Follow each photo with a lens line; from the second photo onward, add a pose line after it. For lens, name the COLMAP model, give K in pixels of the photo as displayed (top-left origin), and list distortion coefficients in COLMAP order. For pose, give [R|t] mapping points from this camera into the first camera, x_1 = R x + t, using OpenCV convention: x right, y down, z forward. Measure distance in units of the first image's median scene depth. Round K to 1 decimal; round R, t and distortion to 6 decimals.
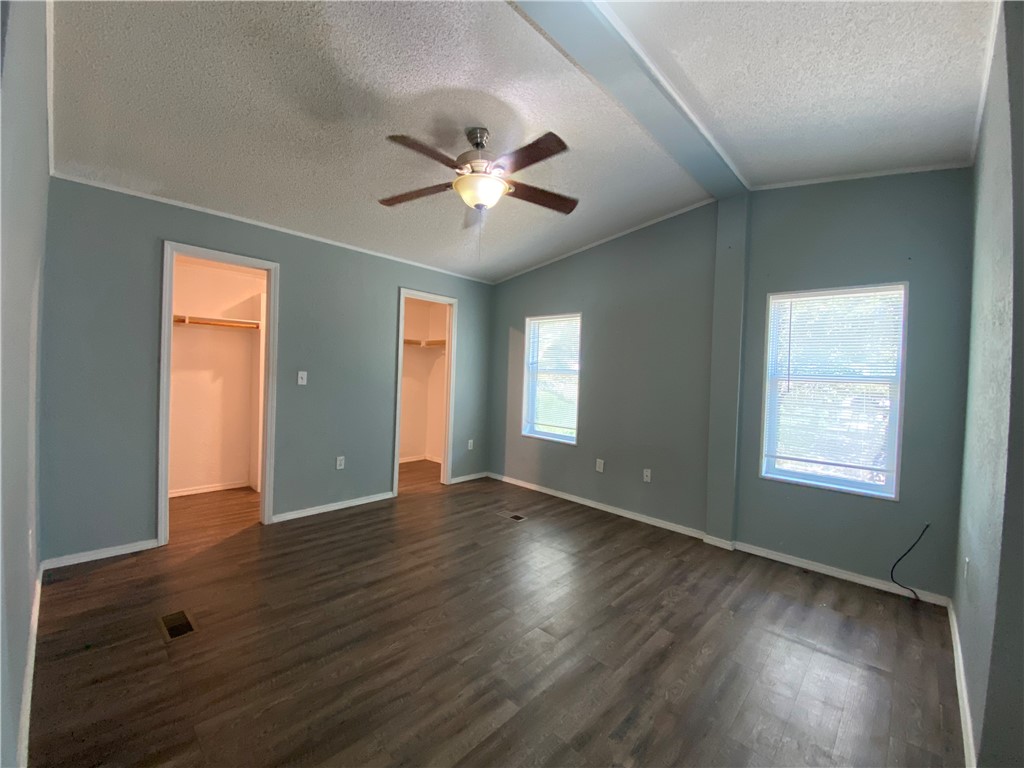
lens RADIAL K [[427.9, 0, 514.1], [0, 427.9, 381.6], [0, 0, 1]] dist [-0.004853, -0.000968]
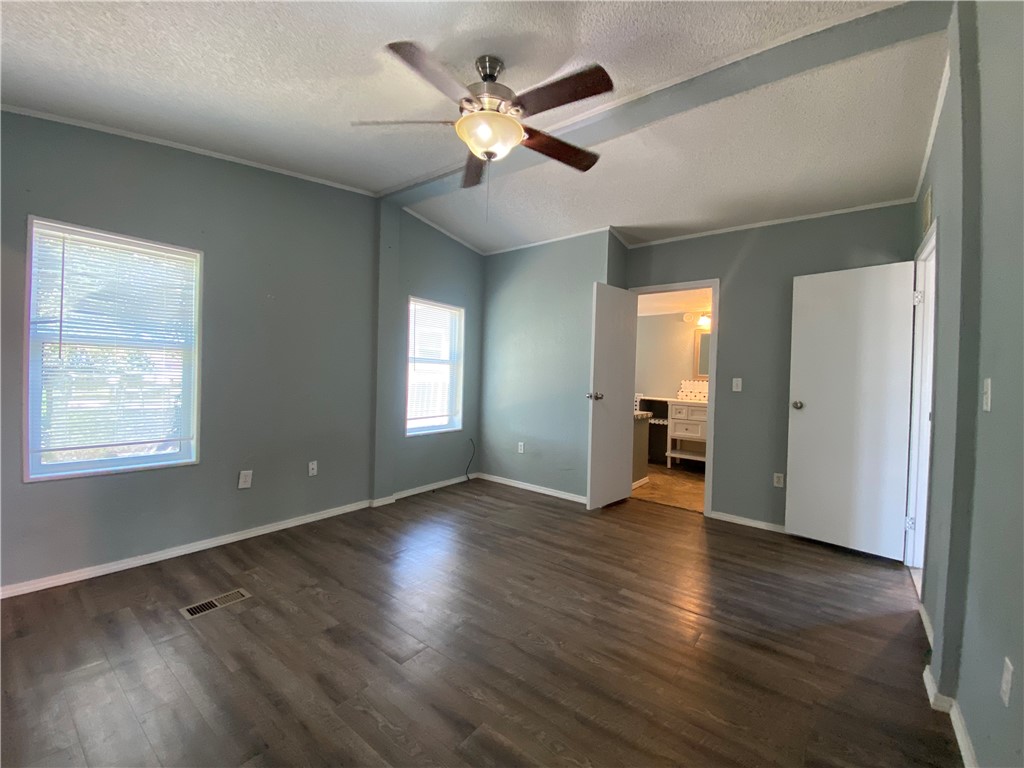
lens RADIAL K [[427.9, 0, 513.3], [0, 427.9, 377.8], [0, 0, 1]] dist [-0.004853, -0.000968]
pose [[-0.104411, -0.049094, 0.993322, -0.752510], [-0.002662, 0.998791, 0.049085, -0.018241], [-0.994531, 0.002480, -0.104415, 0.835598]]
